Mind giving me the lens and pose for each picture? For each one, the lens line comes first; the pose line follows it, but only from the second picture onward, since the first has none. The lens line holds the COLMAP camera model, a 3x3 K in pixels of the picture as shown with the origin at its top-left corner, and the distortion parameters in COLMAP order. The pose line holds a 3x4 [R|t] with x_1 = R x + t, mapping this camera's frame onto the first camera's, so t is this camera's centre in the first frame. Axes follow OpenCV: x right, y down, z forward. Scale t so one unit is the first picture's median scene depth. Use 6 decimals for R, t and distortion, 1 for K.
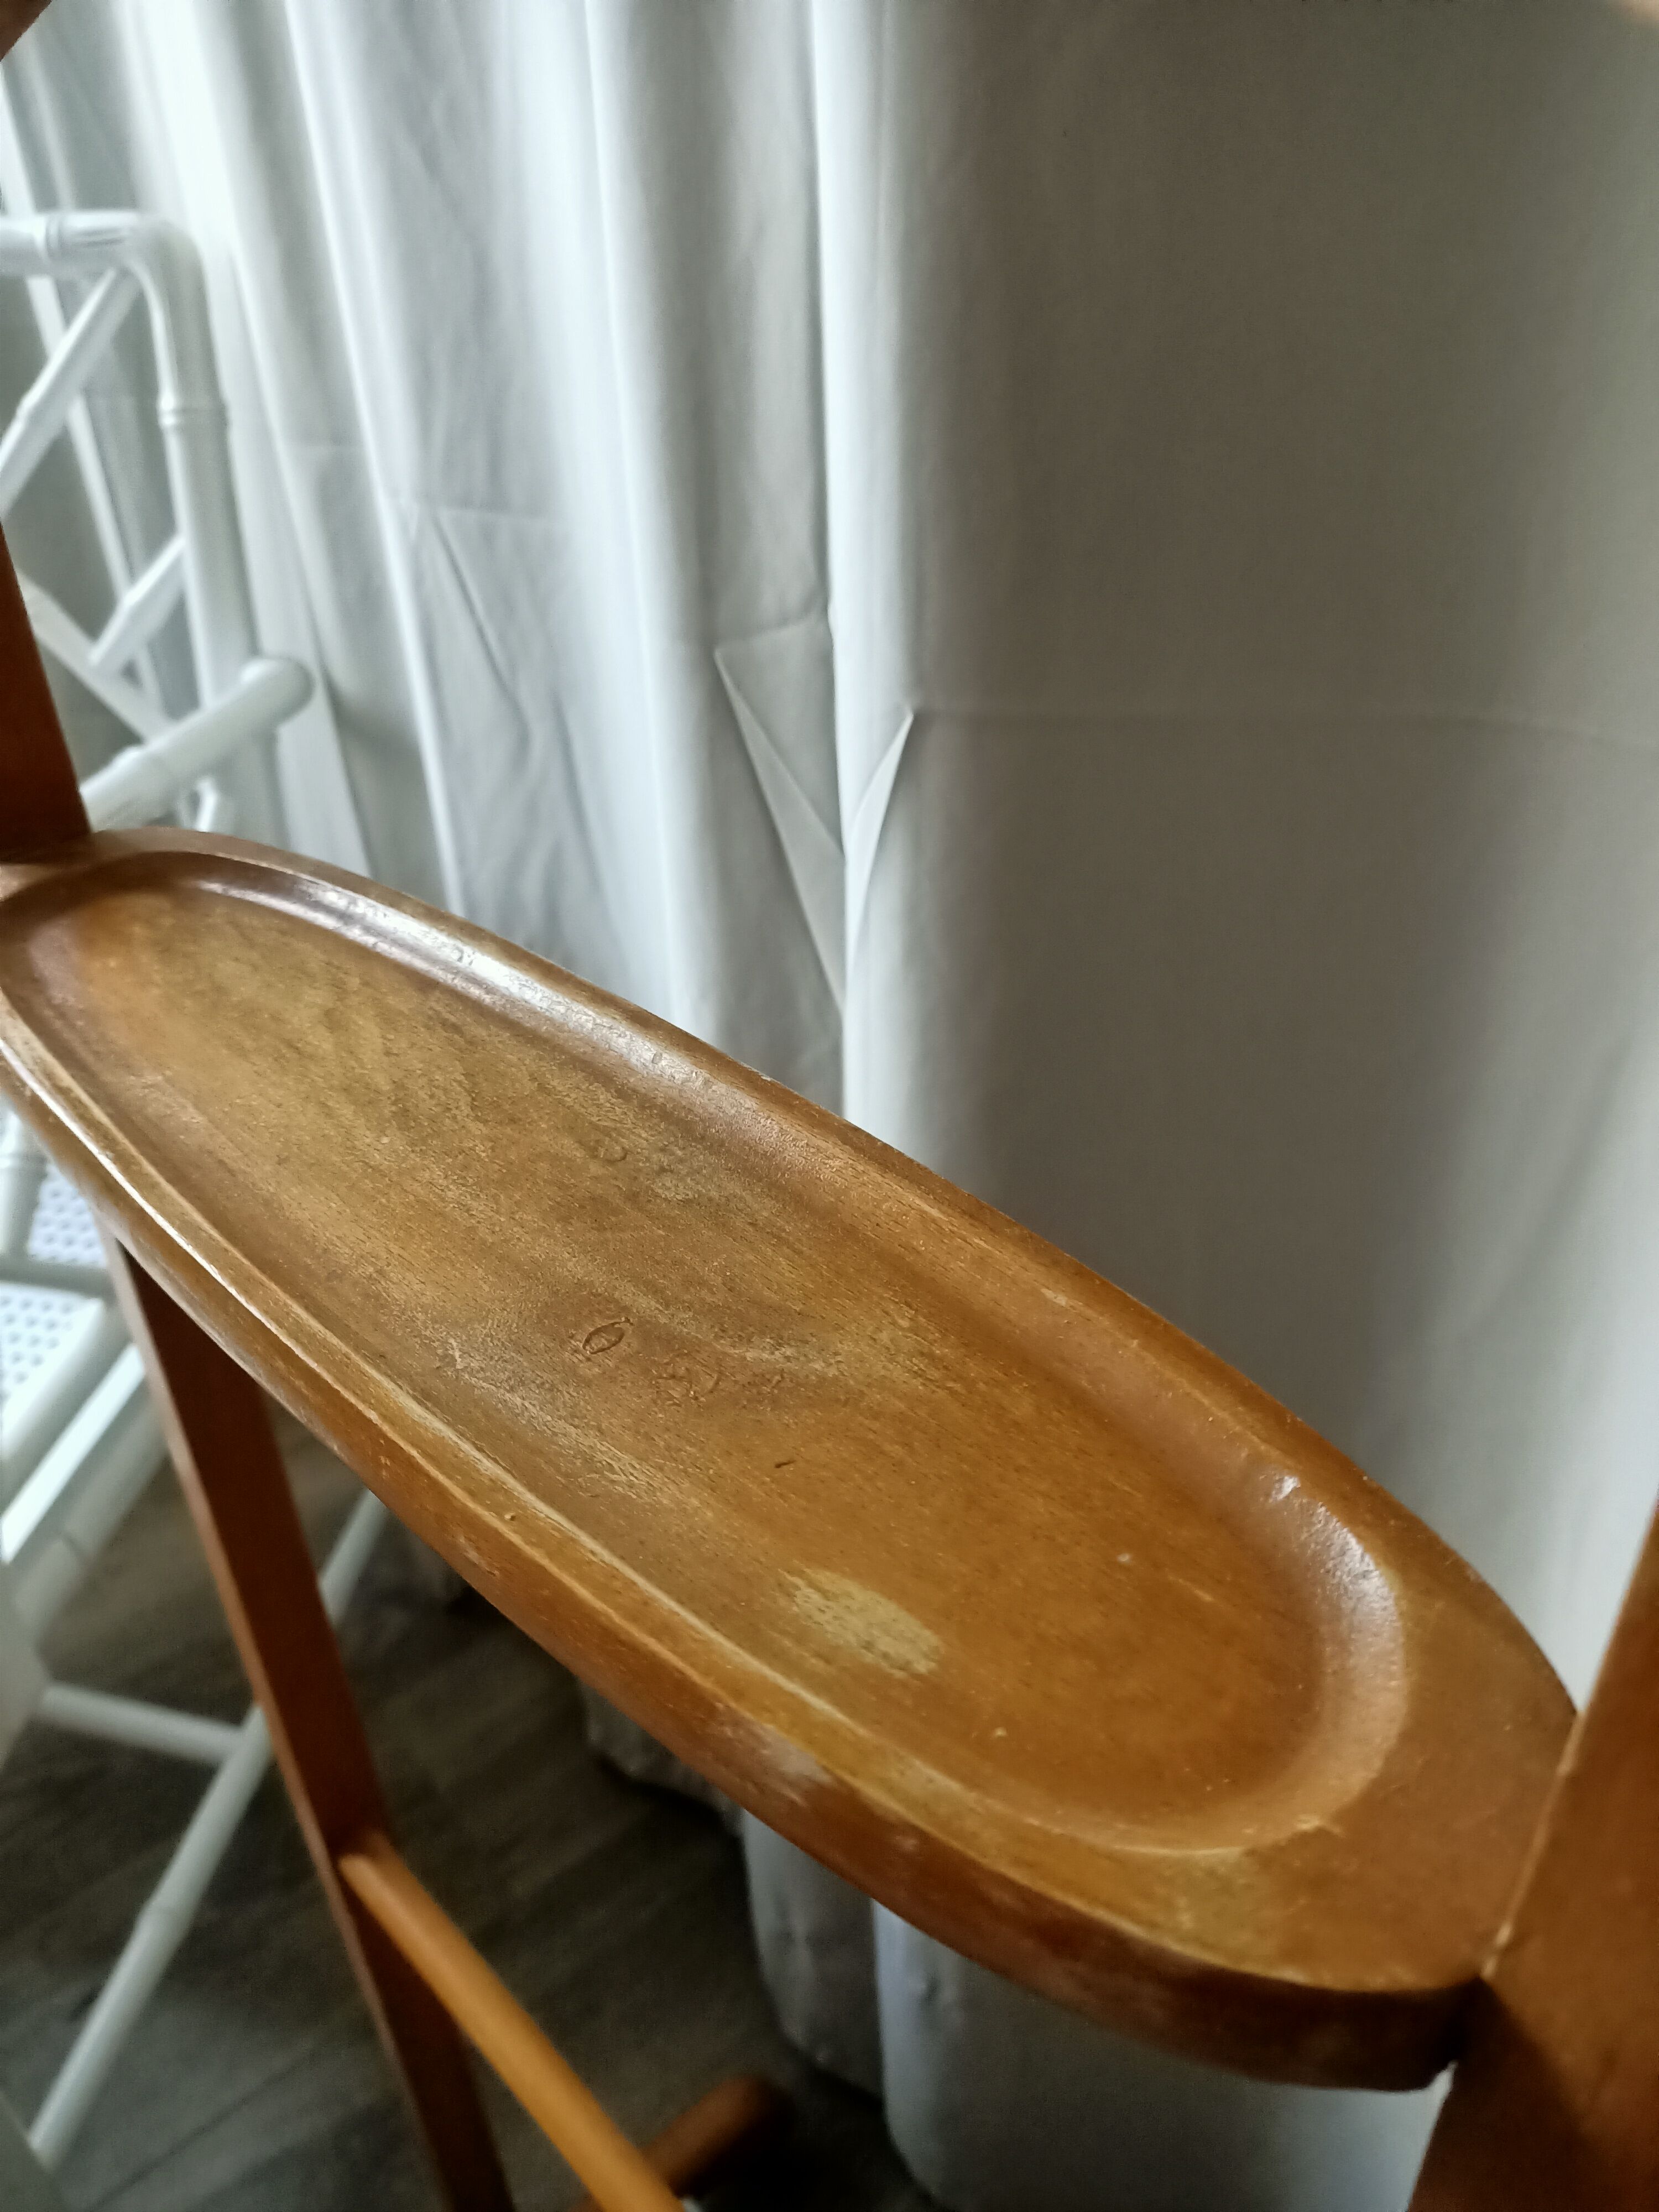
lens RADIAL K [[1725.7, 0, 820.3], [0, 1725.7, 1090.4], [0, 0, 1]] dist [0.079968, -0.104462]
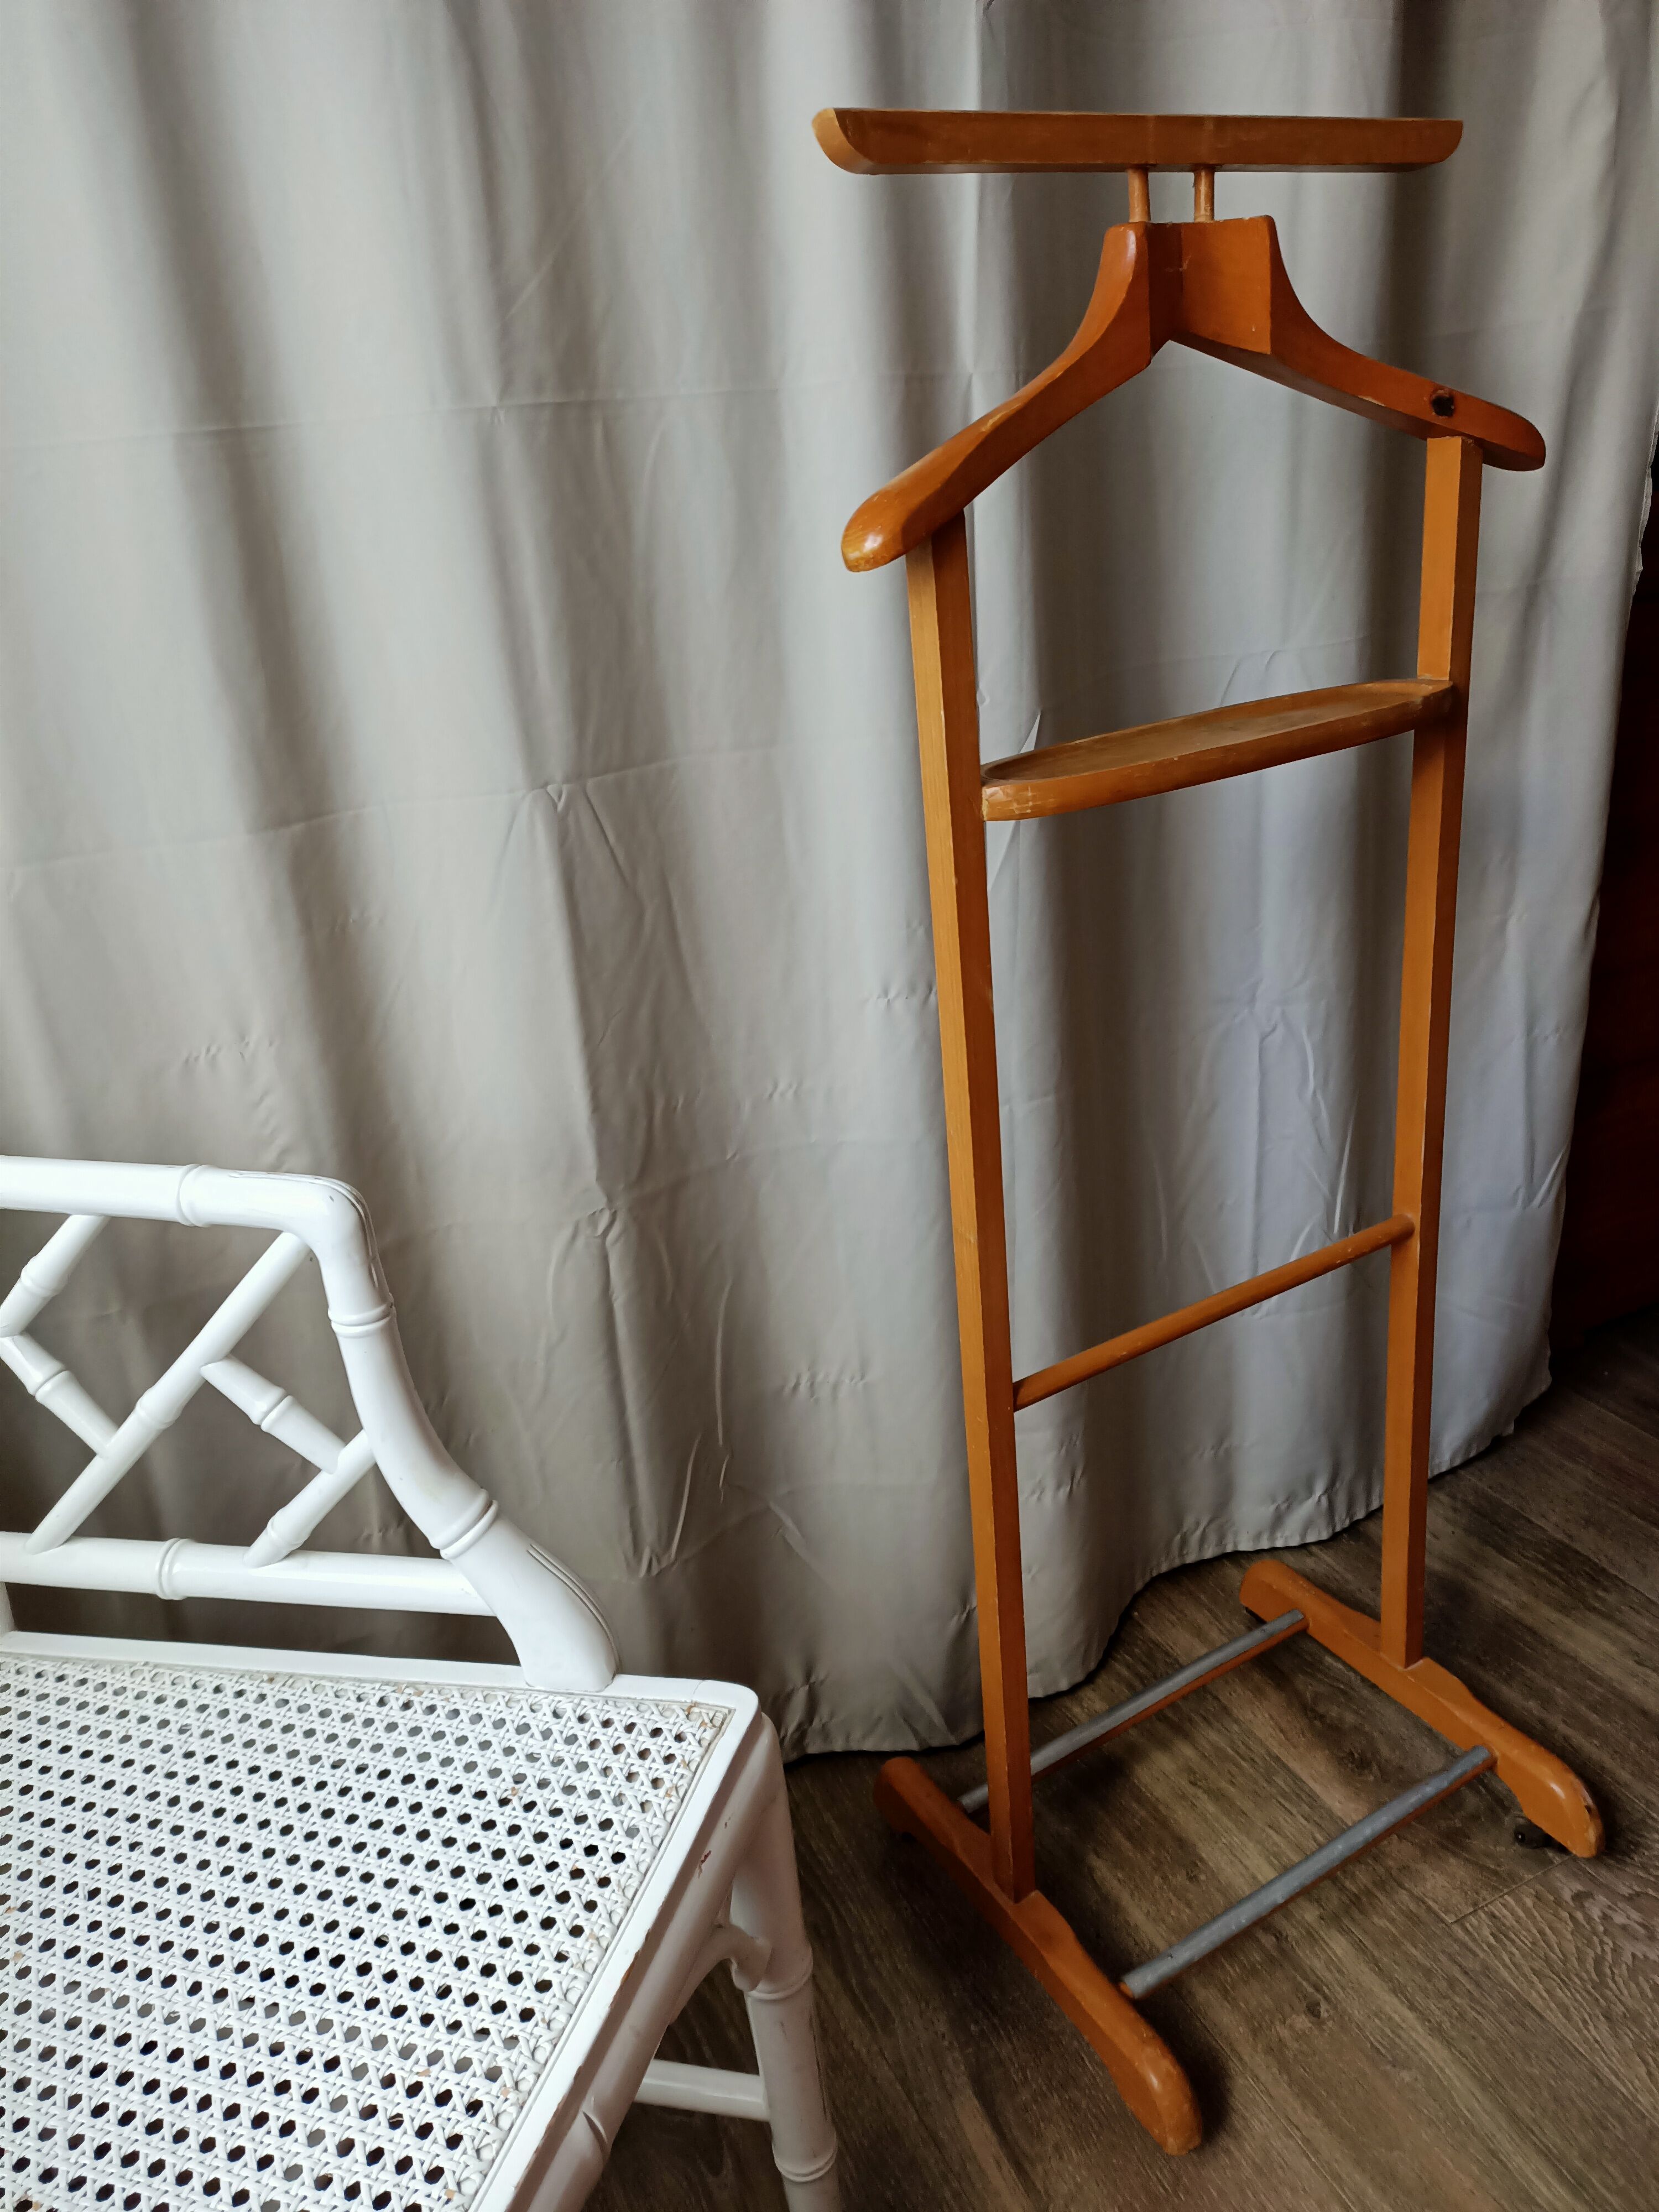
lens RADIAL K [[1688.1, 0, 821.3], [0, 1688.1, 1087.4], [0, 0, 1]] dist [0.084064, -0.104876]
pose [[0.203960, -0.302631, 0.931029, -4.134977], [0.581683, 0.802404, 0.133393, -0.495560], [-0.787430, 0.514356, 0.339694, 1.192120]]
